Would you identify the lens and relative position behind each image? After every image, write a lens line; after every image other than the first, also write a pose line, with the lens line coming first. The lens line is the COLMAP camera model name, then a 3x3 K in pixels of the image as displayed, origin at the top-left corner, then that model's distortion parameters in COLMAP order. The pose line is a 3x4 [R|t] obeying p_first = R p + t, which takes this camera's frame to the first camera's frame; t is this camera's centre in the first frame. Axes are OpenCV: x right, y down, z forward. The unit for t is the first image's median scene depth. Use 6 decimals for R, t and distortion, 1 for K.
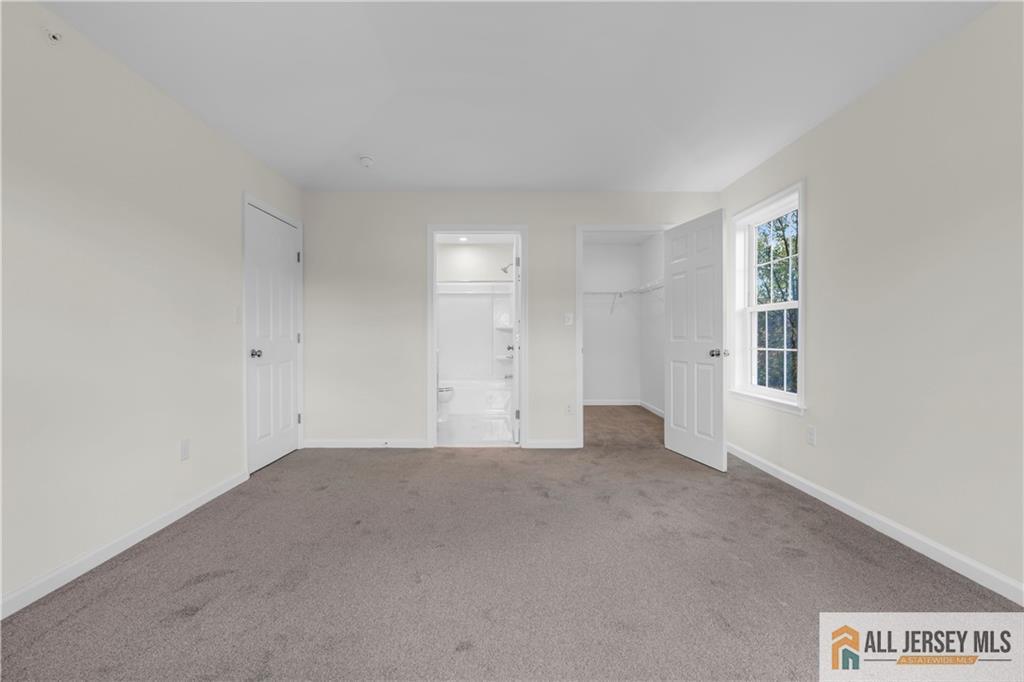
lens RADIAL K [[455.8, 0, 513.7], [0, 455.8, 335.5], [0, 0, 1]] dist [-0.015811, 0.006500]
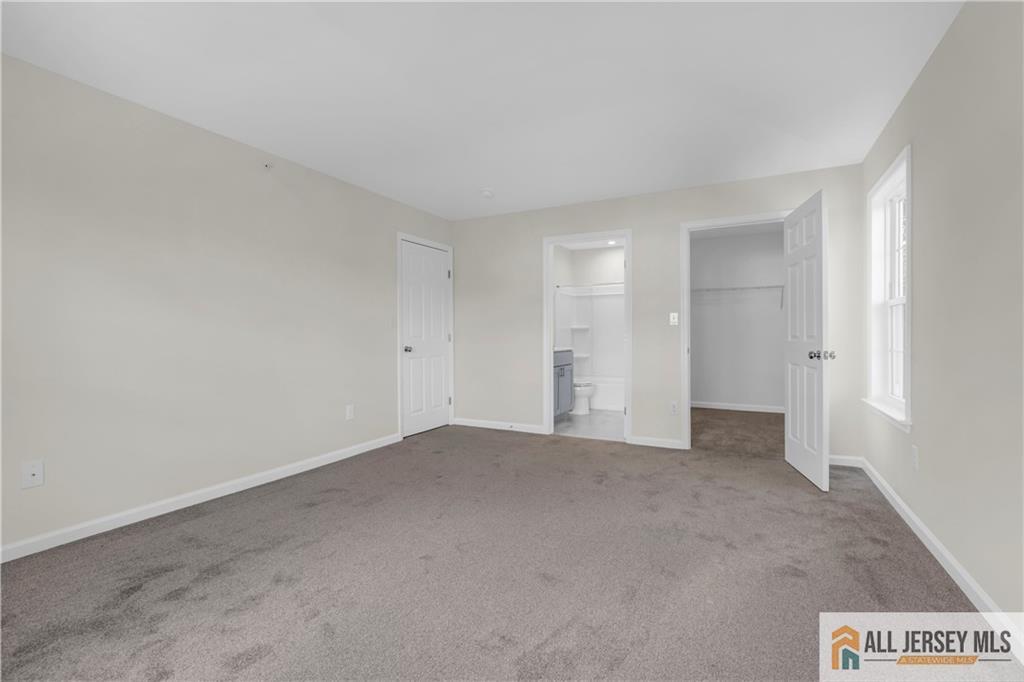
lens RADIAL K [[455.8, 0, 513.7], [0, 455.8, 335.5], [0, 0, 1]] dist [-0.015811, 0.006500]
pose [[0.880172, -0.002194, -0.474650, 0.367936], [0.003499, 0.999992, 0.001866, -0.003084], [0.474642, -0.003303, 0.880172, -0.052099]]
